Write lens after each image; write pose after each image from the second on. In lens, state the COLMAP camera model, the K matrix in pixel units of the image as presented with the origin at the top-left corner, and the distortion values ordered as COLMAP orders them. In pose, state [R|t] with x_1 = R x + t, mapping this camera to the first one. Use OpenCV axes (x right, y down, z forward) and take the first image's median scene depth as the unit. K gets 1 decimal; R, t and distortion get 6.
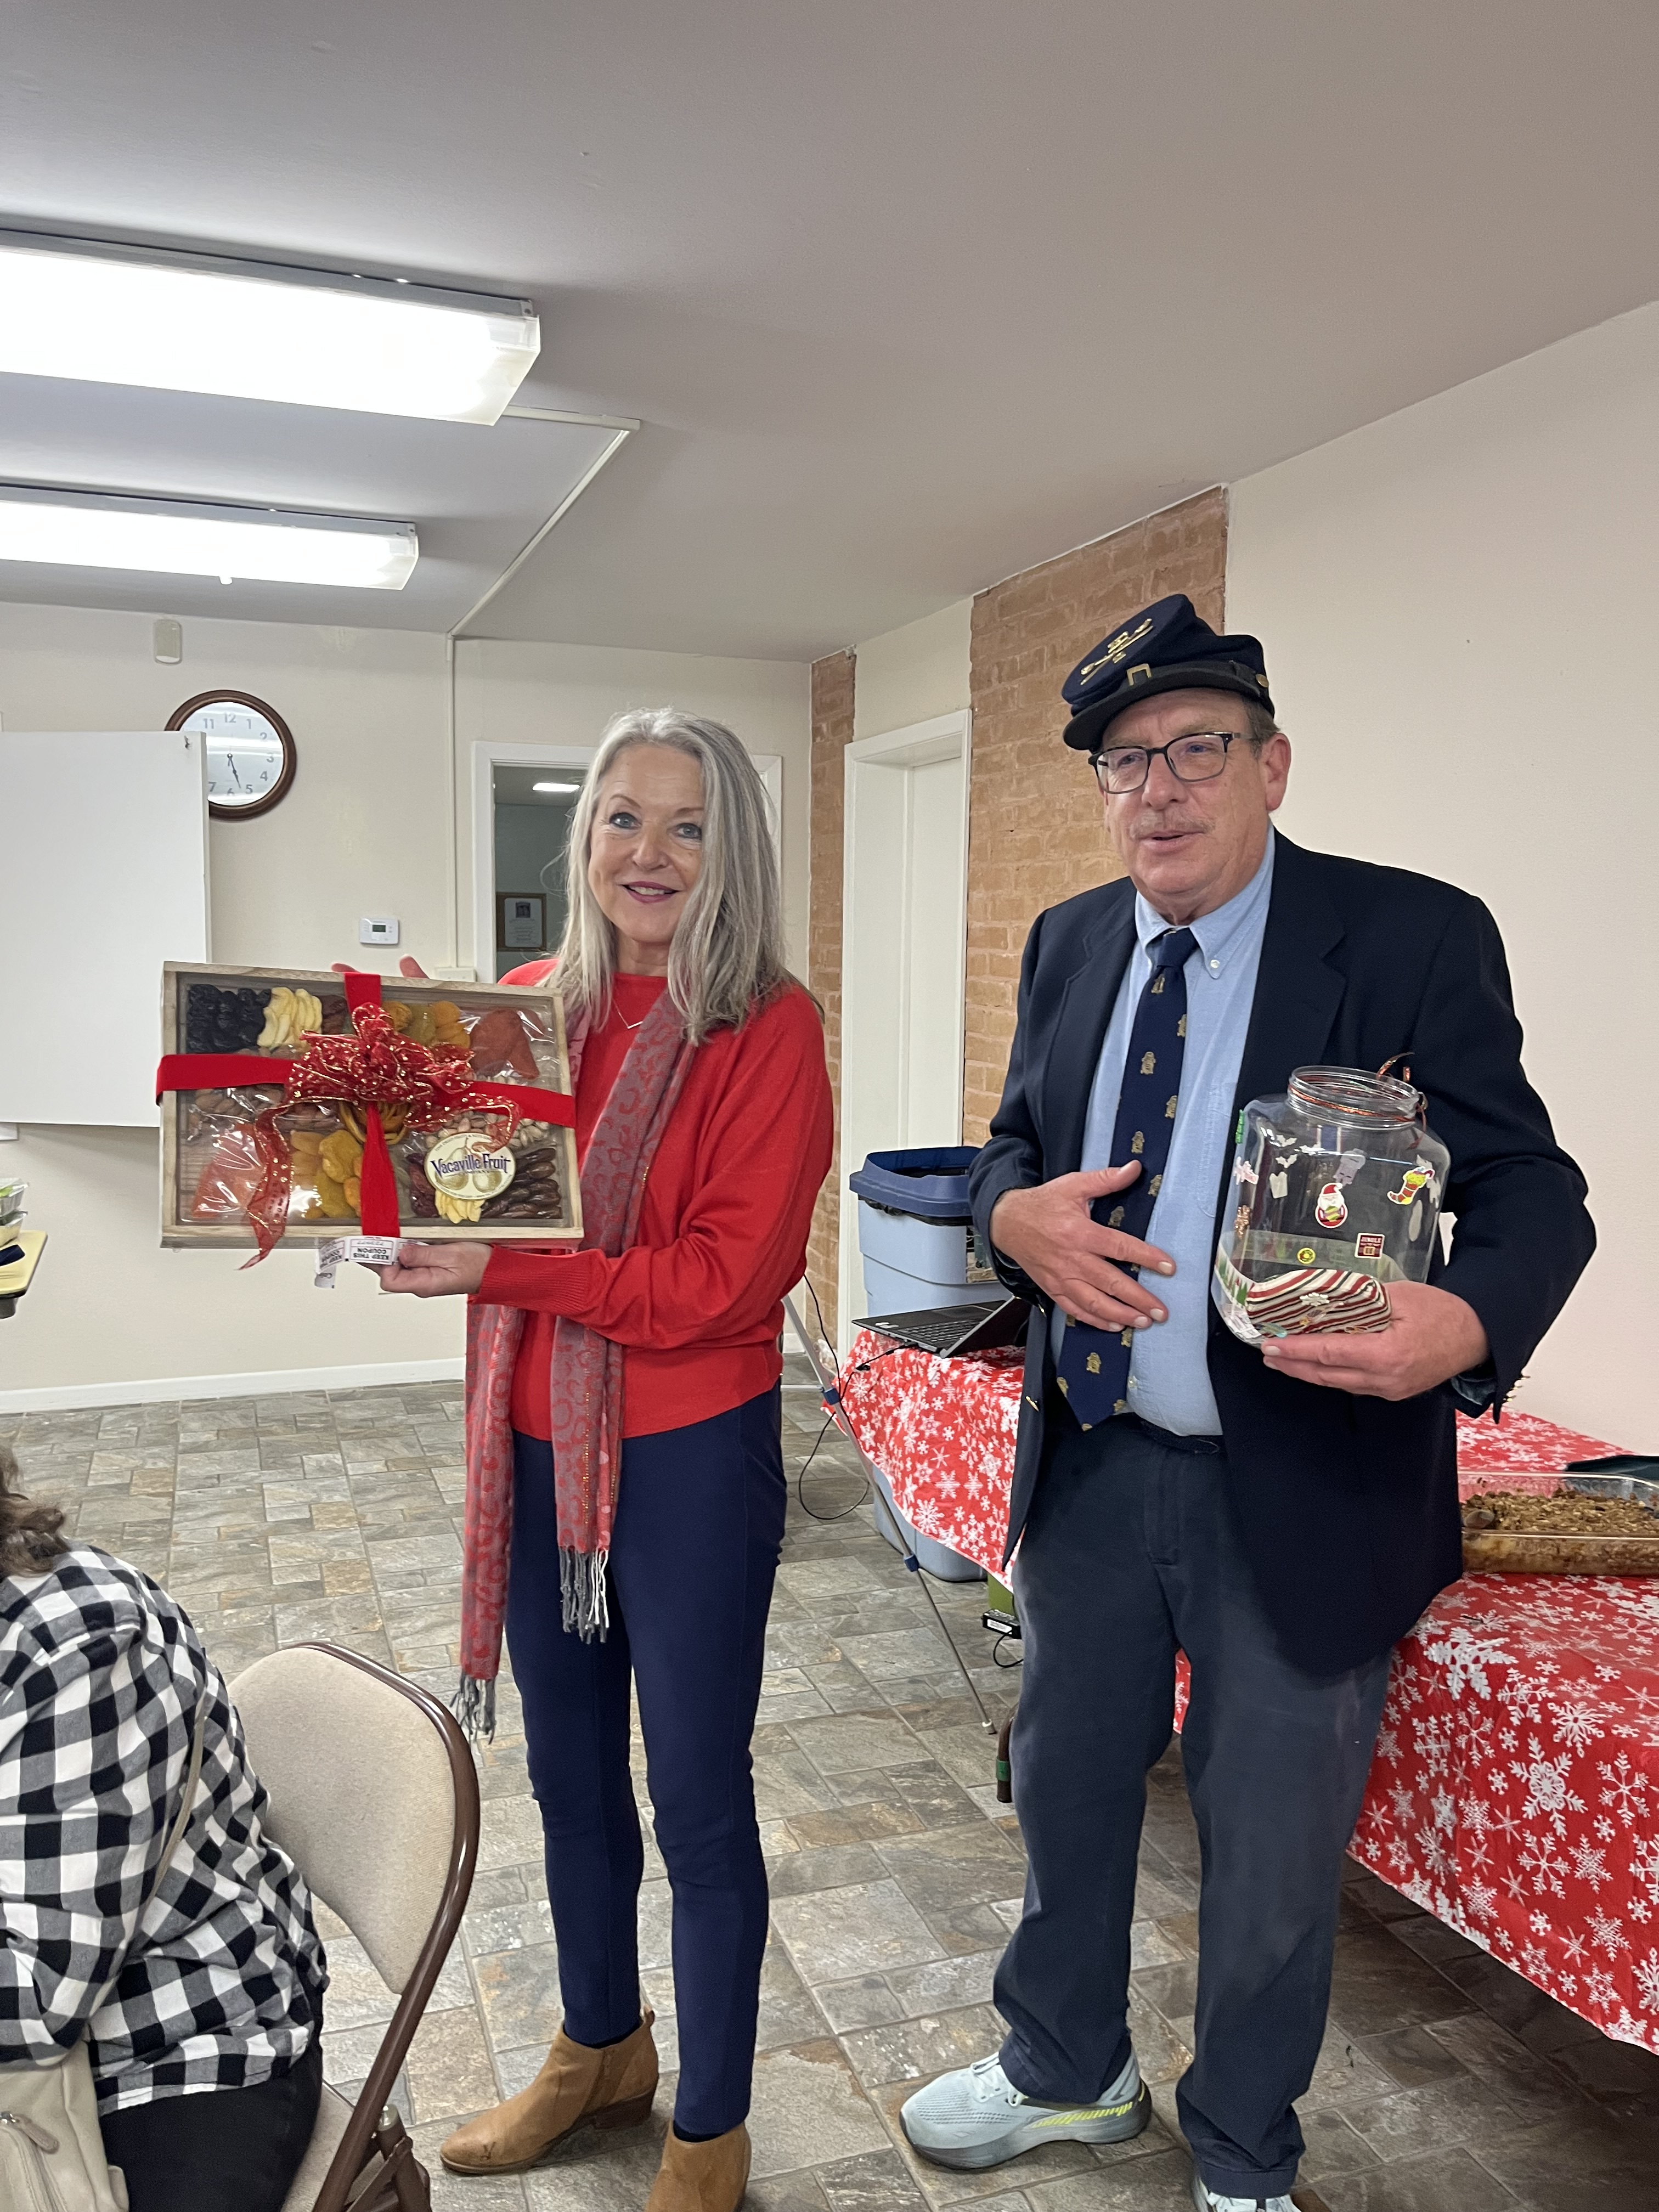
lens RADIAL K [[1828.7, 0, 877.6], [0, 1828.7, 1154.5], [0, 0, 1]] dist [0.123803, -0.154681]
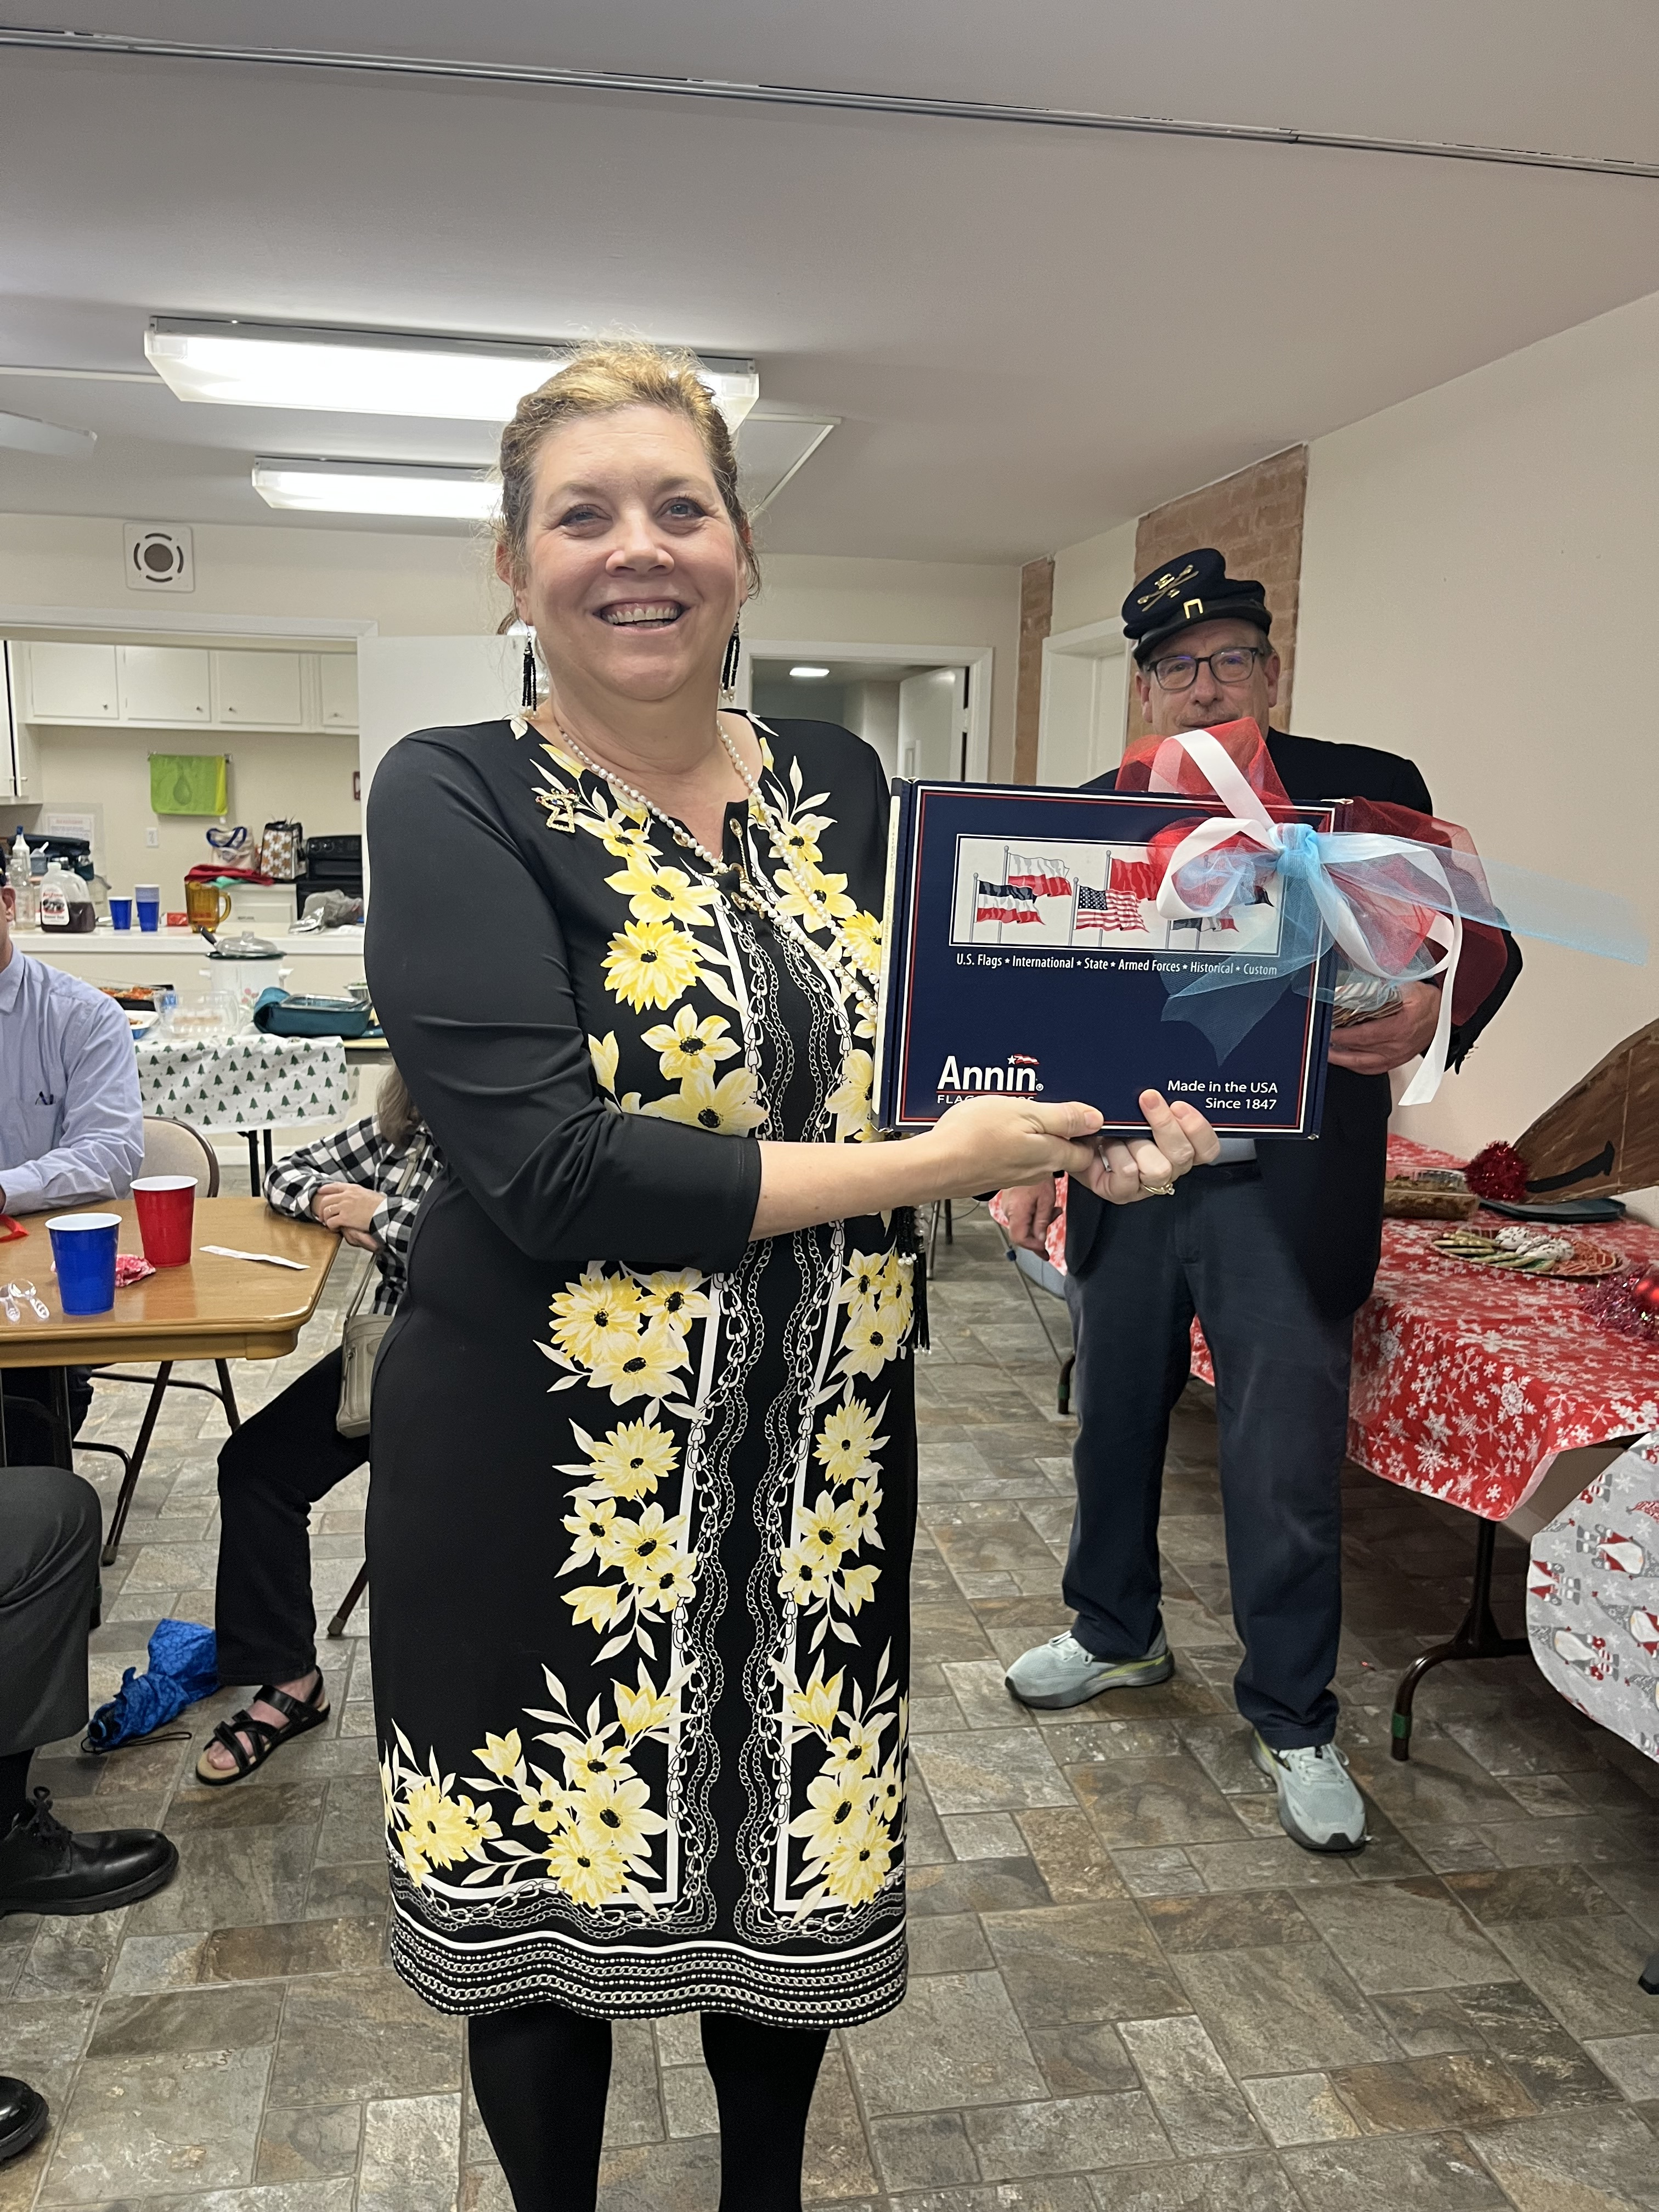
lens RADIAL K [[1828.7, 0, 877.6], [0, 1828.7, 1154.5], [0, 0, 1]] dist [0.123803, -0.154681]
pose [[0.987789, 0.043943, -0.149470, 0.098235], [-0.033706, 0.996953, 0.070344, 0.041935], [0.152106, -0.064447, 0.986261, -0.304055]]
